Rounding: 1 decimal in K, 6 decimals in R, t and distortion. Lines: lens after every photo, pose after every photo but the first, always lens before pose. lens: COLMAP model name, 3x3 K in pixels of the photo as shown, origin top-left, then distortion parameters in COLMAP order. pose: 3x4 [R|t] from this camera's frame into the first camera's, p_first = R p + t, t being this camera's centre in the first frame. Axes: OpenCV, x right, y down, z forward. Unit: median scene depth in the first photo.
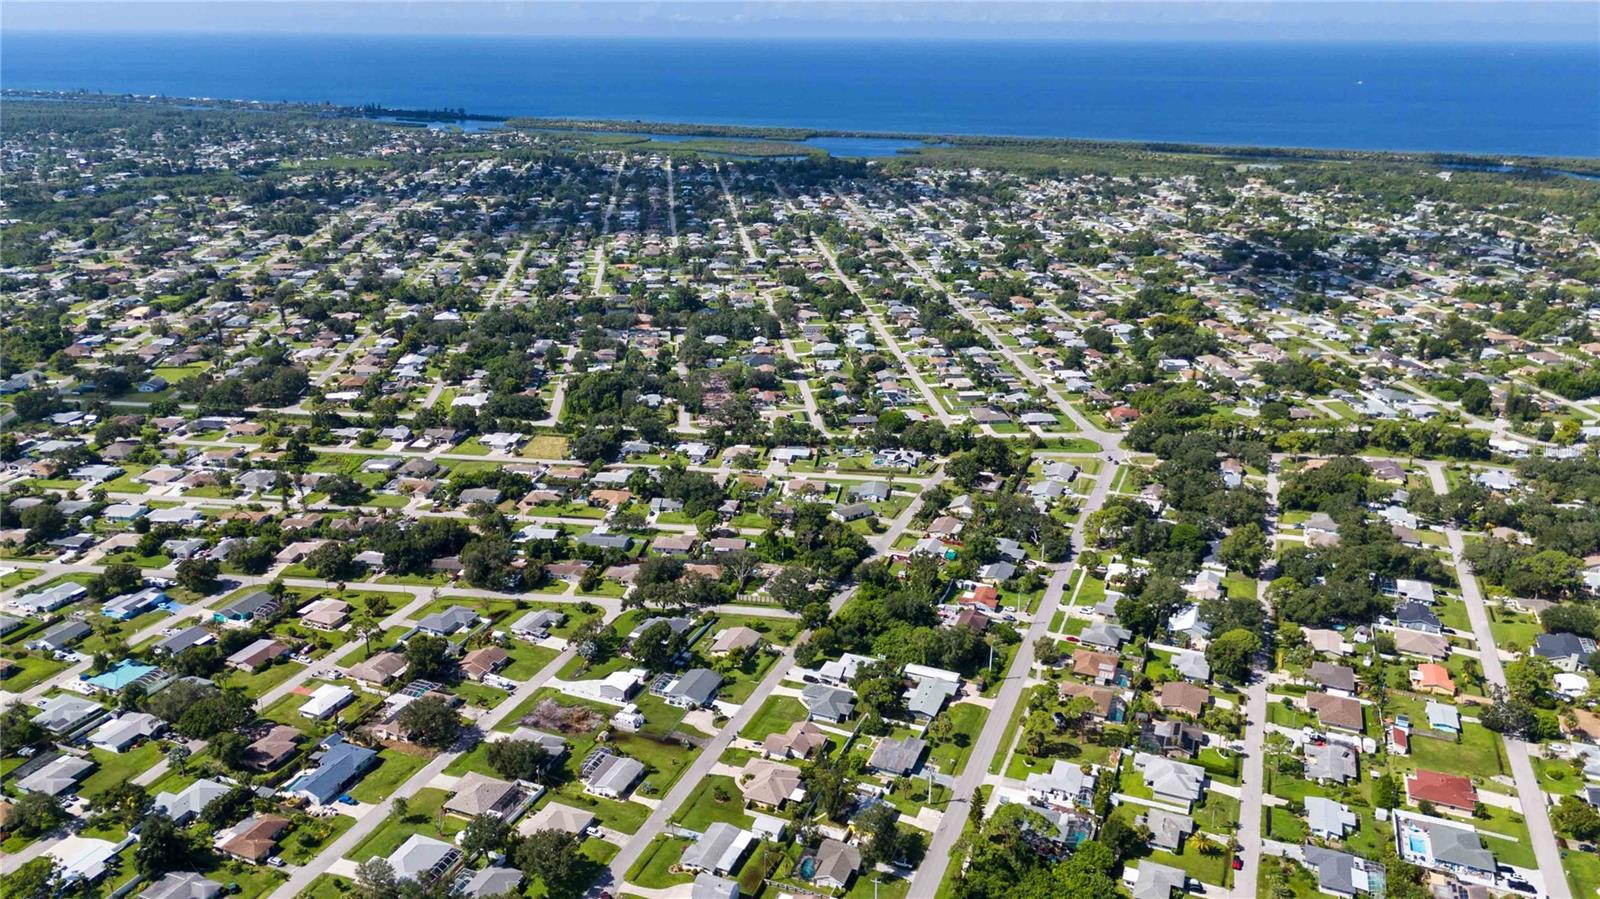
lens RADIAL K [[1175.4, 0, 800.0], [0, 1175.4, 449.5], [0, 0, 1]] dist [0.067331, -0.061625]
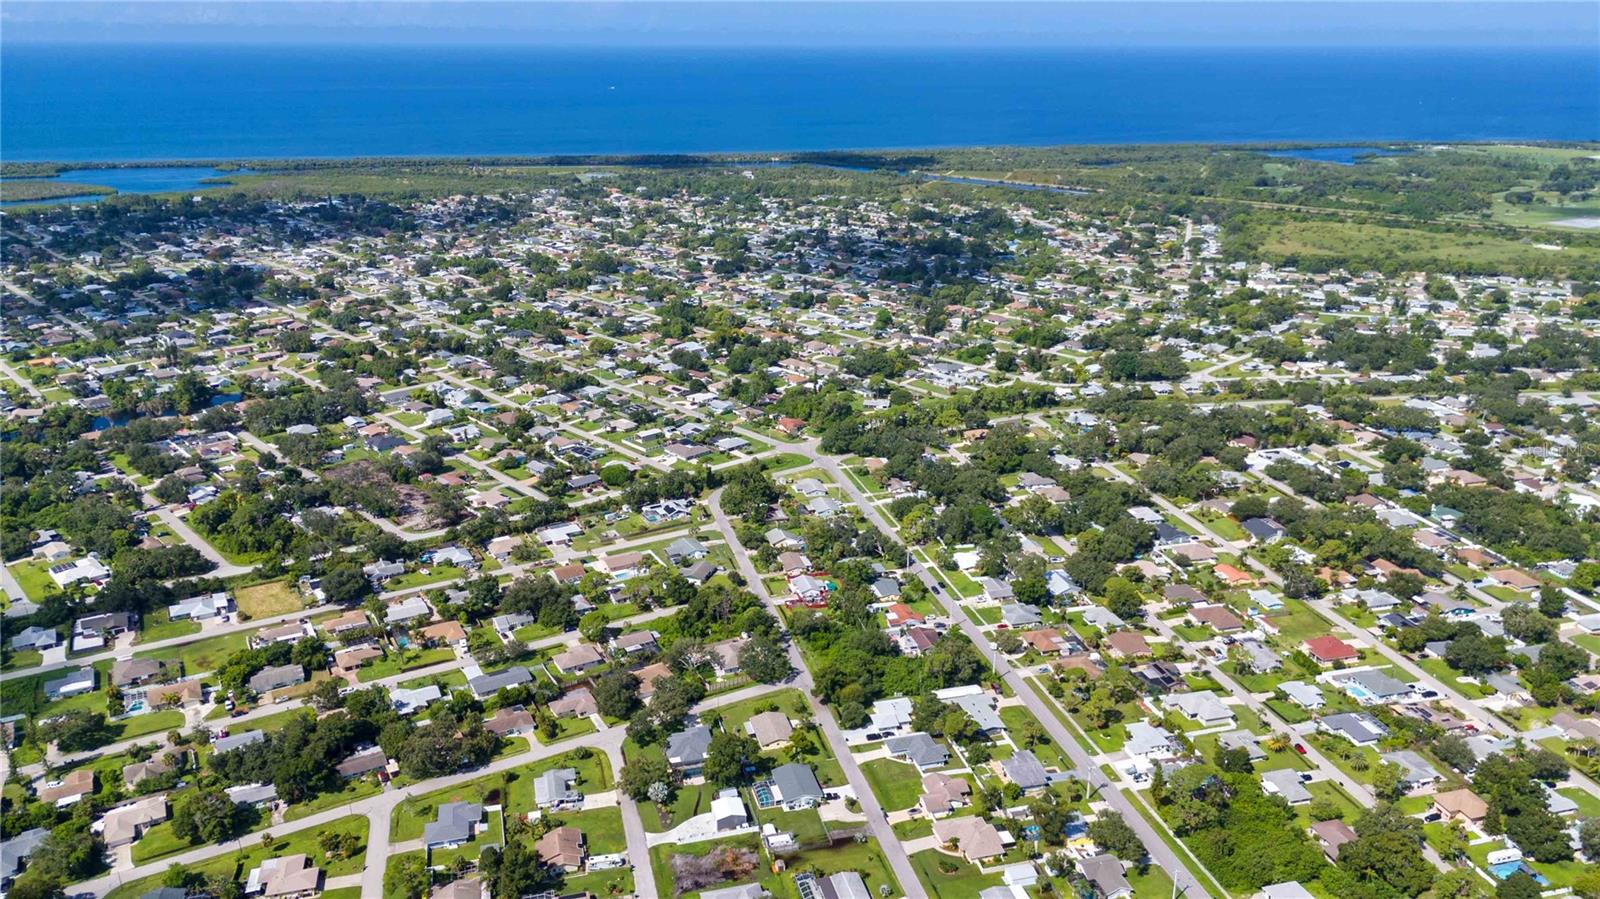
lens RADIAL K [[1175.4, 0, 800.0], [0, 1175.4, 449.5], [0, 0, 1]] dist [0.067331, -0.061625]
pose [[0.798704, -0.203054, 0.566429, -0.422629], [0.204413, 0.976921, 0.061971, -0.091236], [-0.565940, 0.066290, 0.821777, 0.137533]]
